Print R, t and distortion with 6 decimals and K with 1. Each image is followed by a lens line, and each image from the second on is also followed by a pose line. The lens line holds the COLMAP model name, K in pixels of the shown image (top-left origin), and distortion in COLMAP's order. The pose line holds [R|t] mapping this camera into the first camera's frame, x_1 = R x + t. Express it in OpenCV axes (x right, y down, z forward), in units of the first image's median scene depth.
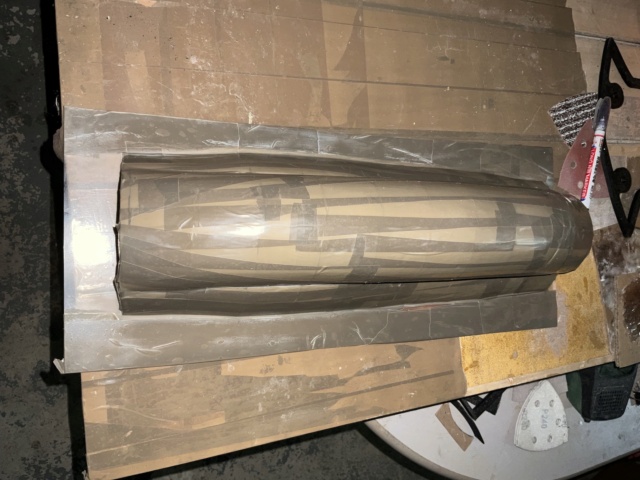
lens RADIAL K [[540.9, 0, 319.9], [0, 540.9, 237.8], [0, 0, 1]] dist [0.032814, -0.058821]
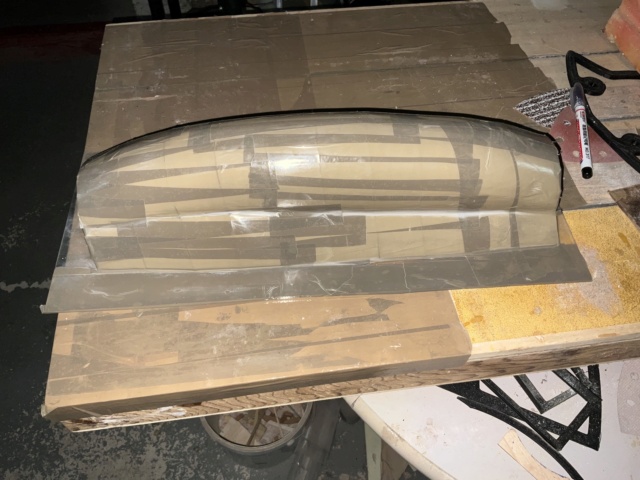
lens RADIAL K [[540.9, 0, 318.2], [0, 540.9, 240.8], [0, 0, 1]] dist [0.032814, -0.058821]
pose [[0.909927, -0.284460, -0.301855, 0.384840], [0.072712, 0.825896, -0.559115, 0.653334], [0.408346, 0.486805, 0.772188, 0.187428]]
